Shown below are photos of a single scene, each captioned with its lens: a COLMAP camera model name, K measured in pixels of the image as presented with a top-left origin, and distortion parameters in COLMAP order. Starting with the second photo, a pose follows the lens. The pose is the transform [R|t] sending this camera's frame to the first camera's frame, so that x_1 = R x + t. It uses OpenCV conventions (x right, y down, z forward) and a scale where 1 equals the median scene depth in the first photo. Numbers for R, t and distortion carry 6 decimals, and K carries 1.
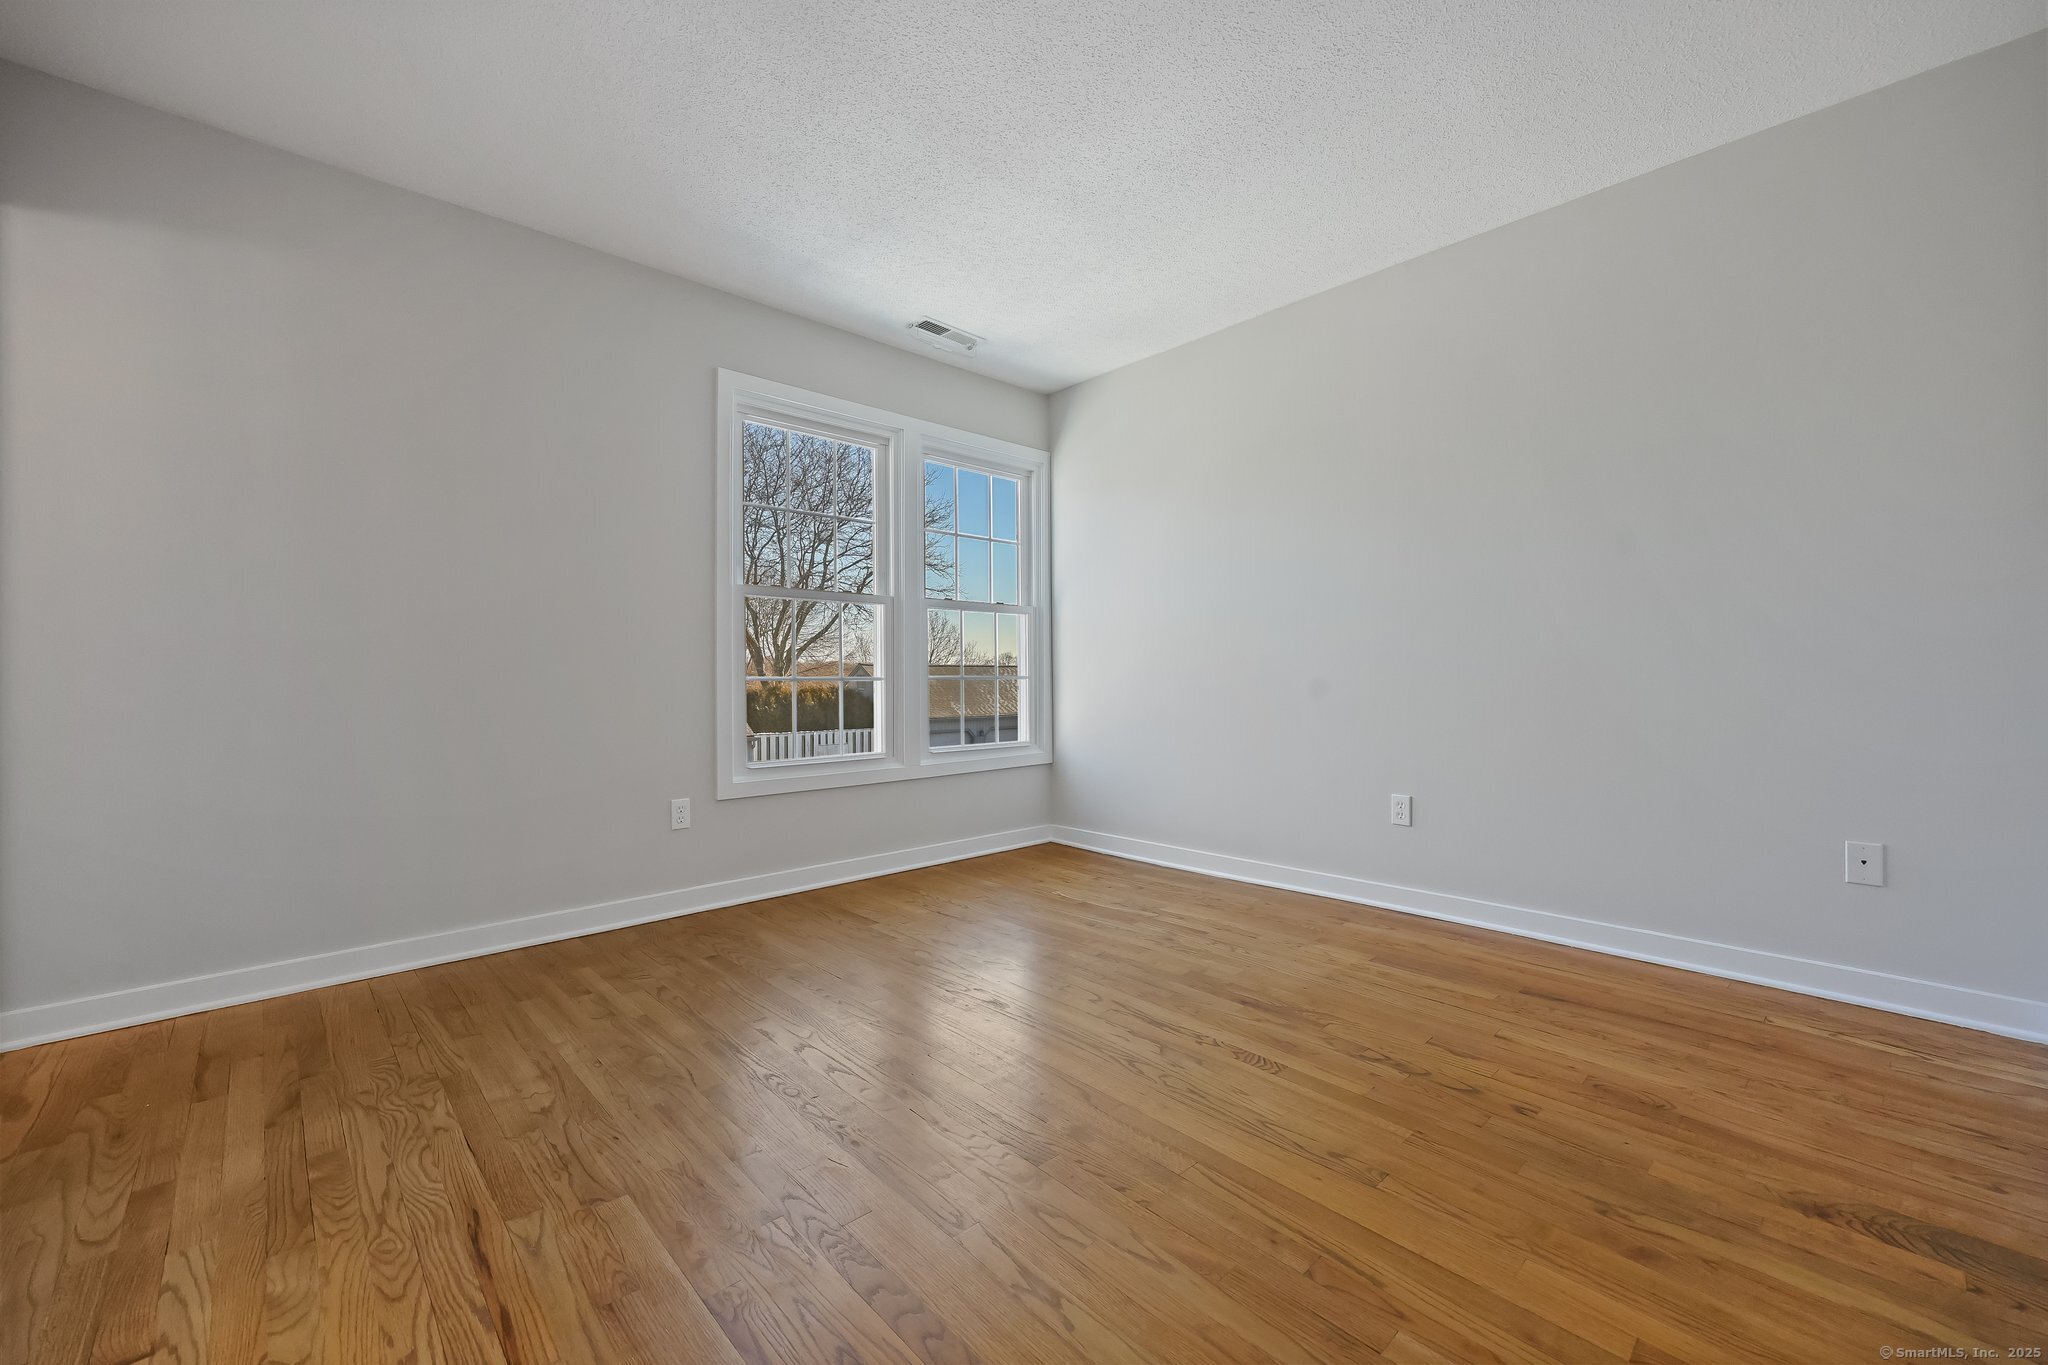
lens RADIAL K [[816.6, 0, 1024.4], [0, 816.6, 676.2], [0, 0, 1]] dist [0.000110, -0.000304]
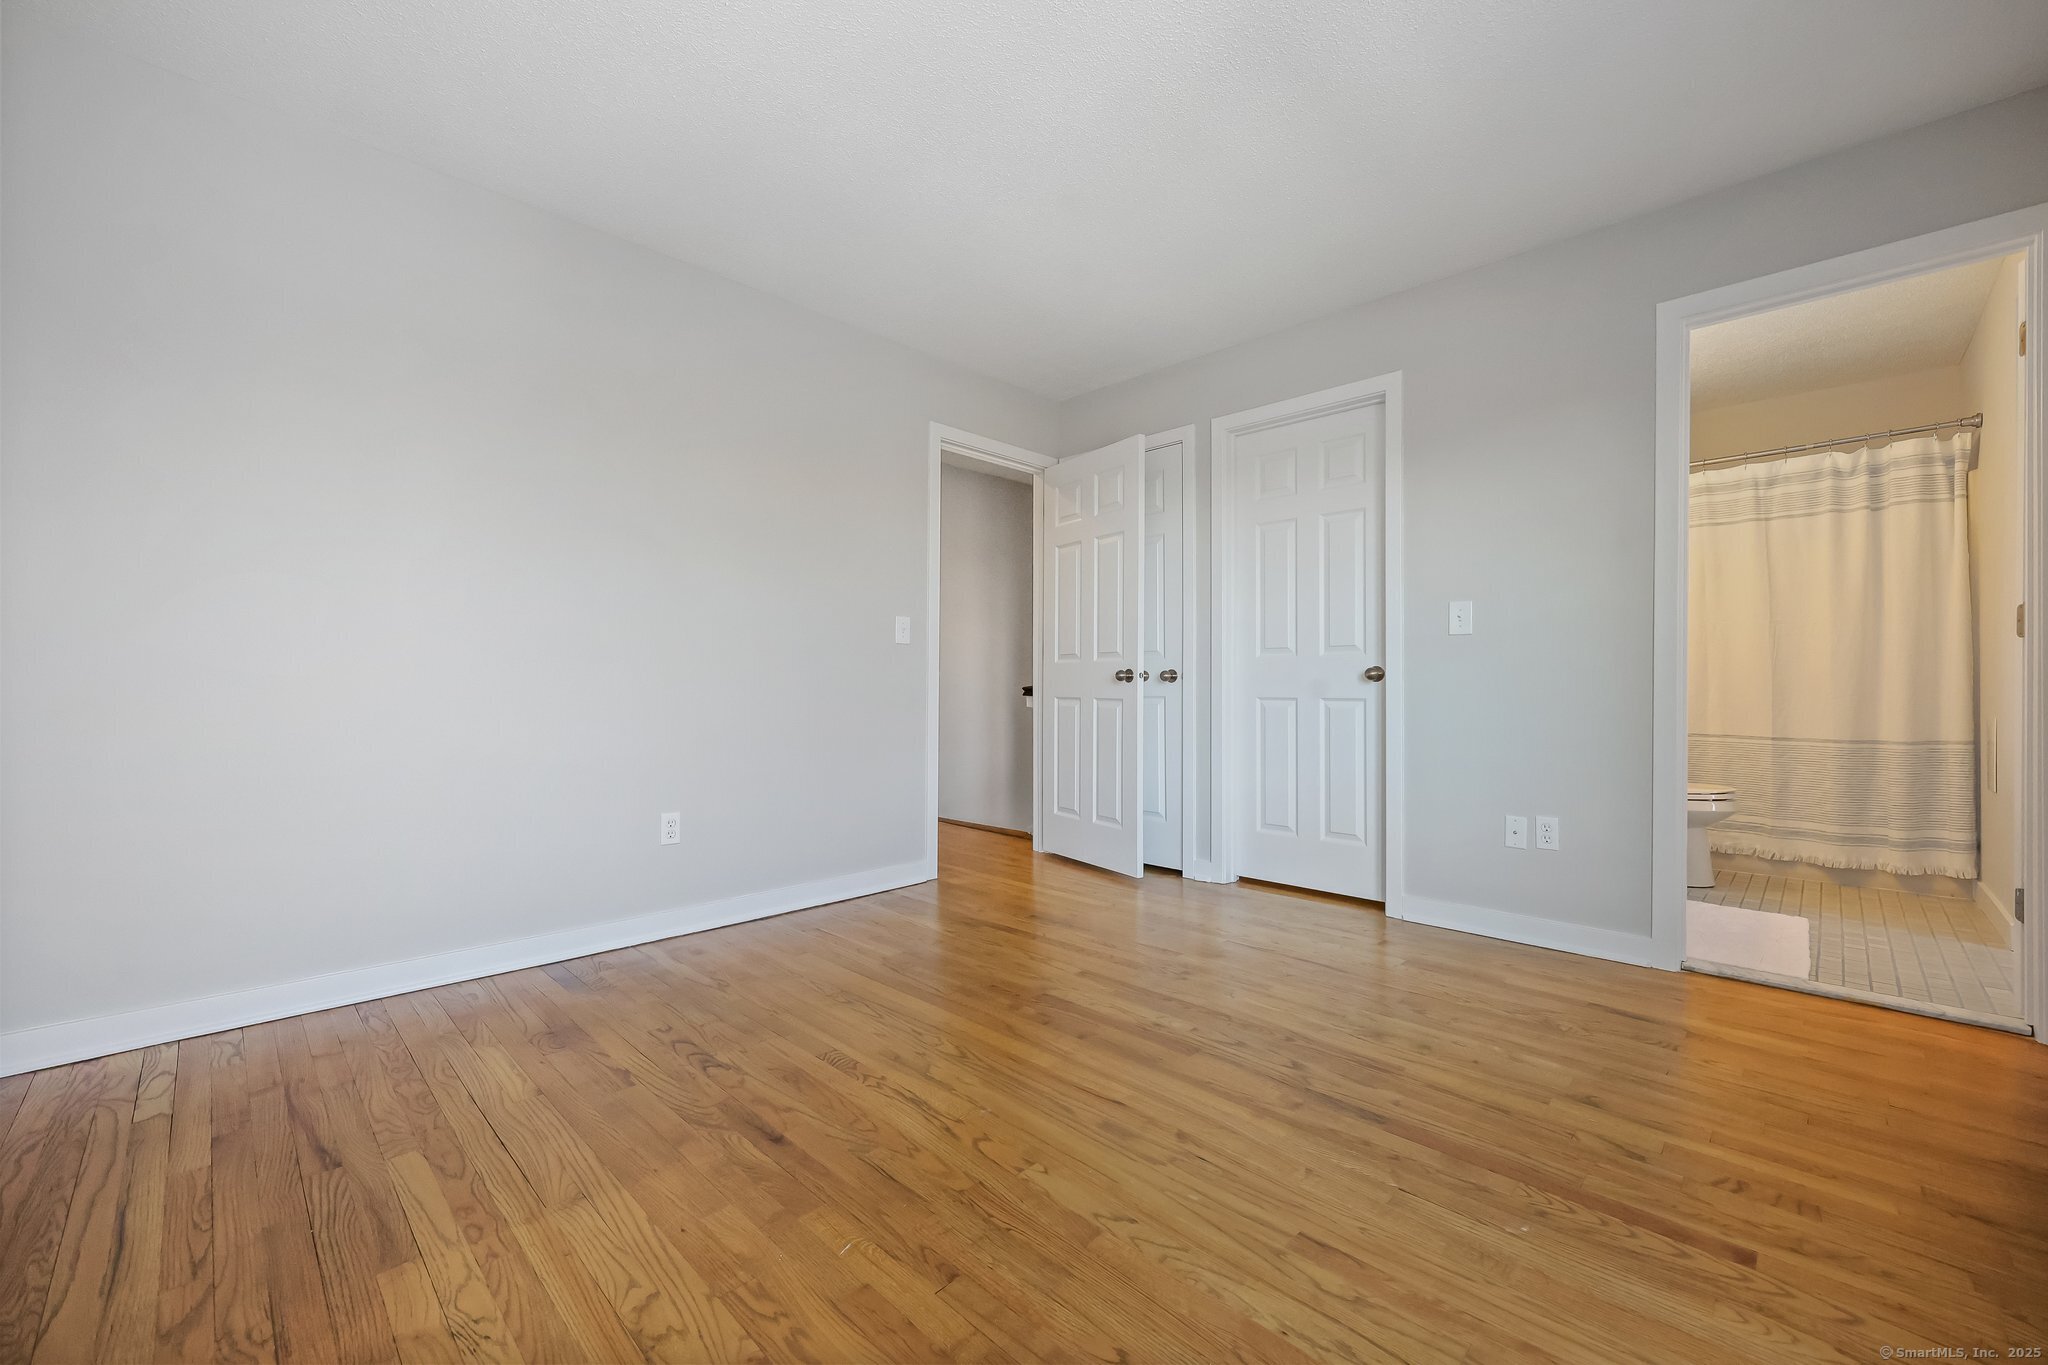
lens RADIAL K [[816.6, 0, 1022.6], [0, 816.6, 682.4], [0, 0, 1]] dist [0.000110, -0.000304]
pose [[-0.999156, 0.003709, -0.040914, 0.089752], [0.003645, 0.999992, 0.001624, -0.005742], [0.040919, 0.001474, -0.999161, 1.915943]]
